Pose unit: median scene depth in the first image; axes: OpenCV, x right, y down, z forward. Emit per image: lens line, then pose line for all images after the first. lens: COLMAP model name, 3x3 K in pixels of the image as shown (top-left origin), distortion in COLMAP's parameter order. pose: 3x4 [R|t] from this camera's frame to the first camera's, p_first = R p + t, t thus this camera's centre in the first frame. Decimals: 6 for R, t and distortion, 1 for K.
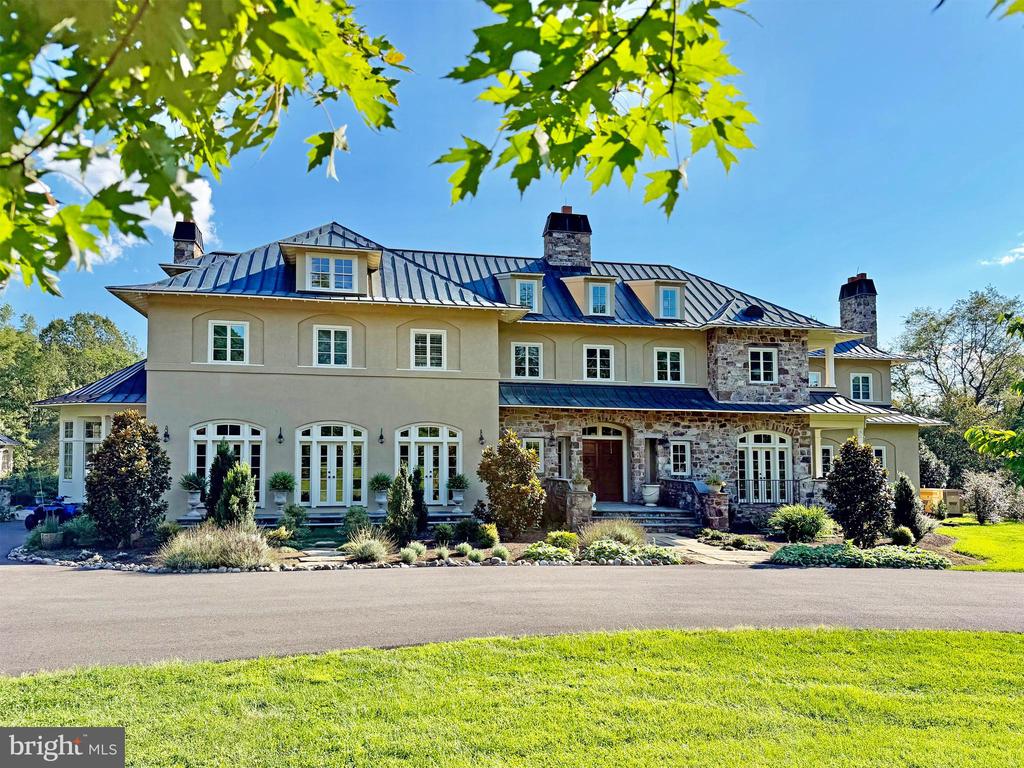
lens RADIAL K [[731.1, 0, 512.8], [0, 731.1, 383.8], [0, 0, 1]] dist [0.007358, -0.000544]
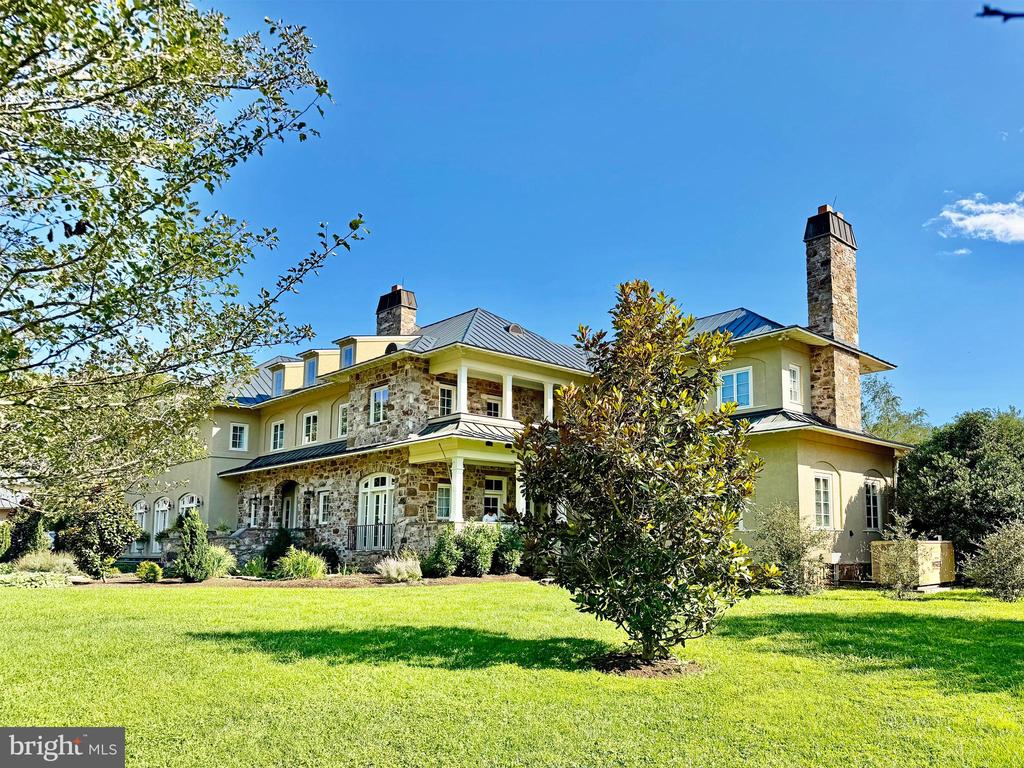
lens RADIAL K [[731.1, 0, 509.9], [0, 731.1, 387.2], [0, 0, 1]] dist [0.007358, -0.000544]
pose [[0.583171, -0.189778, -0.789871, 1.223511], [0.121148, 0.981773, -0.146440, 0.115030], [0.803265, -0.010292, 0.595532, 0.573647]]
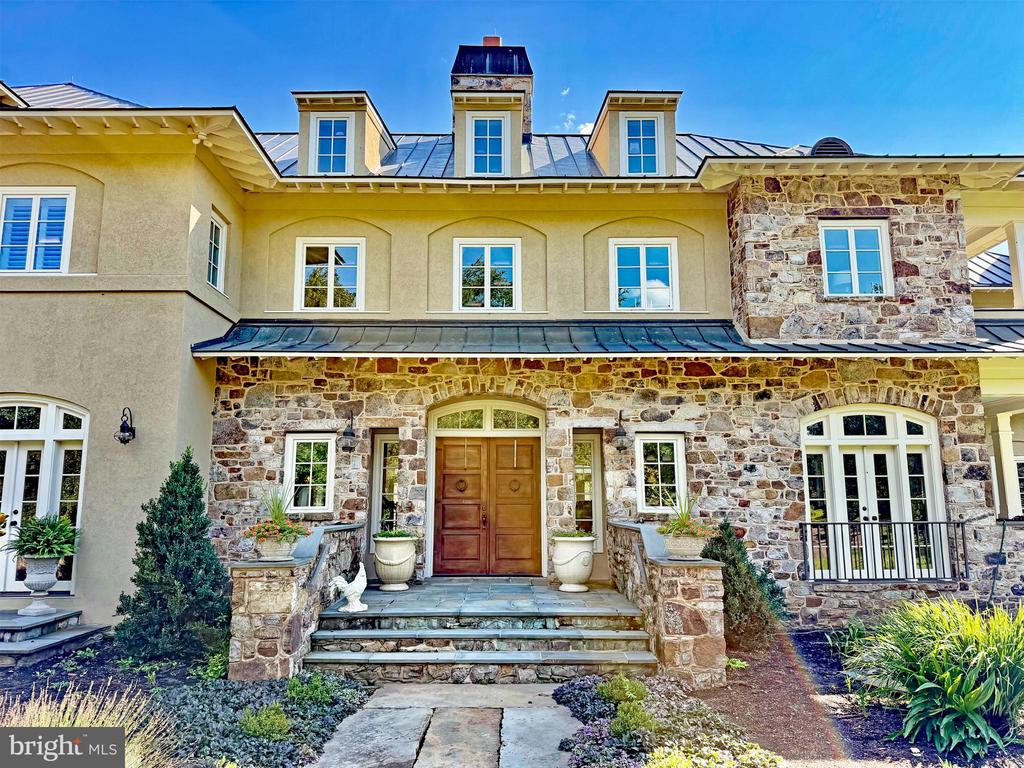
lens RADIAL K [[785.2, 0, 526.1], [0, 785.2, 361.7], [0, 0, 1]] dist [0.000752, 0.001236]
pose [[0.987971, -0.043748, -0.148321, 0.216799], [0.031364, 0.995902, -0.084829, 0.071303], [0.151424, 0.079156, 0.985294, 0.518013]]
